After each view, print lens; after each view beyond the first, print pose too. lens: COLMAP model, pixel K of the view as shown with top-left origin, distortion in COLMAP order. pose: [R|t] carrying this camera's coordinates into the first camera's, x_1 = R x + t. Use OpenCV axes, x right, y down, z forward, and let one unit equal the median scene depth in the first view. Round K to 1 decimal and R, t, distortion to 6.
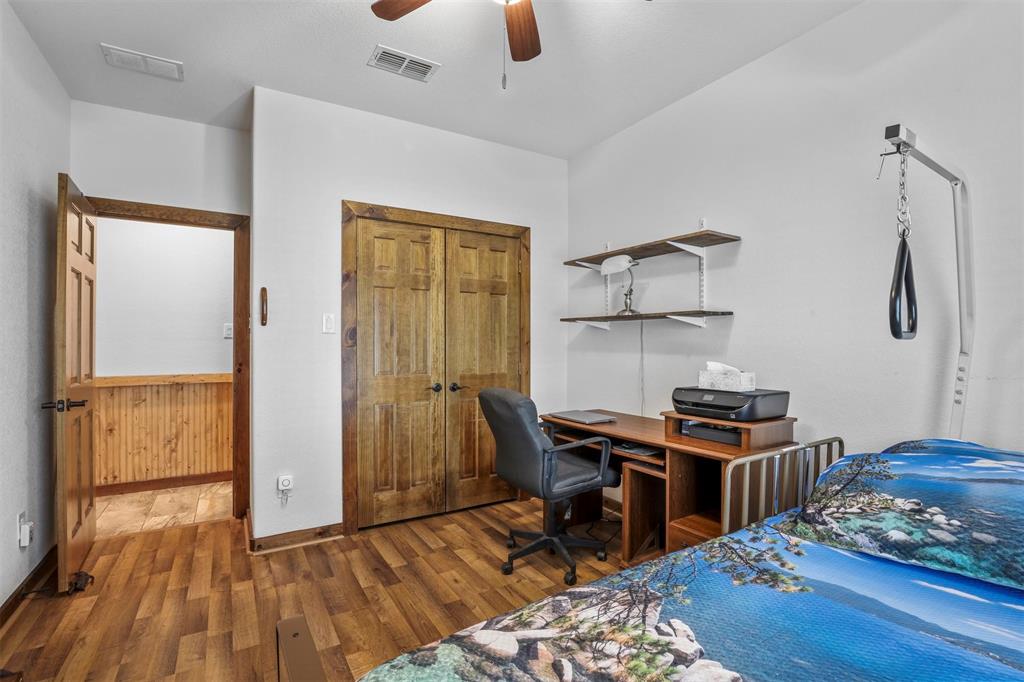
lens RADIAL K [[470.9, 0, 513.2], [0, 470.9, 343.9], [0, 0, 1]] dist [-0.032047, 0.003422]
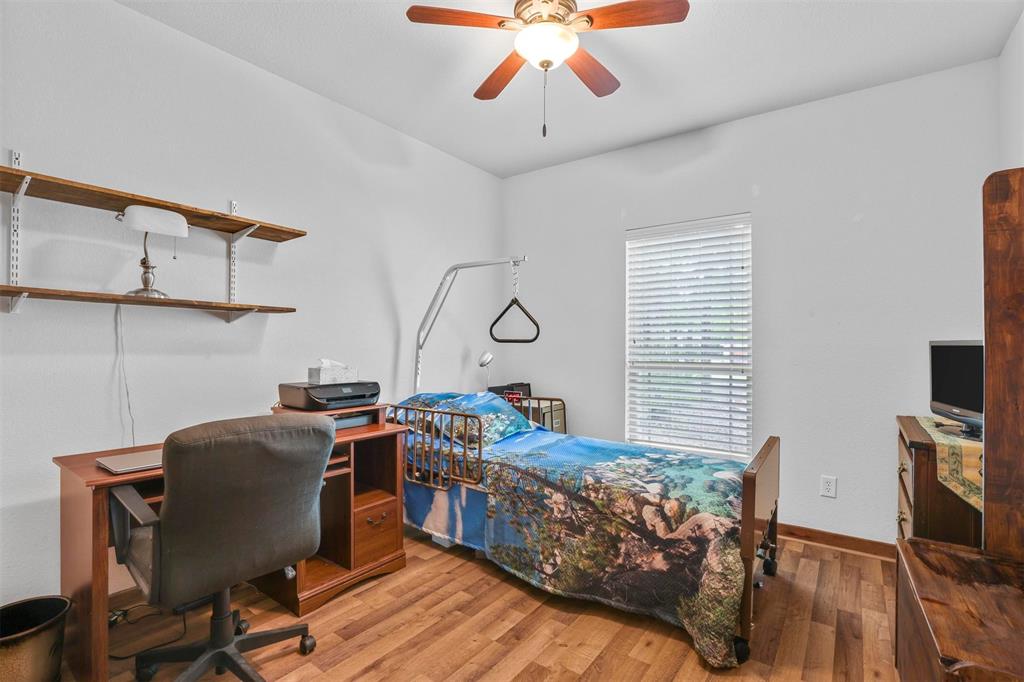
lens RADIAL K [[470.9, 0, 511.1], [0, 470.9, 339.7], [0, 0, 1]] dist [-0.032047, 0.003422]
pose [[-0.372095, 0.005493, 0.928178, -1.637870], [-0.008287, 0.999923, -0.009240, -0.000703], [-0.928158, -0.011130, -0.372021, 2.230424]]
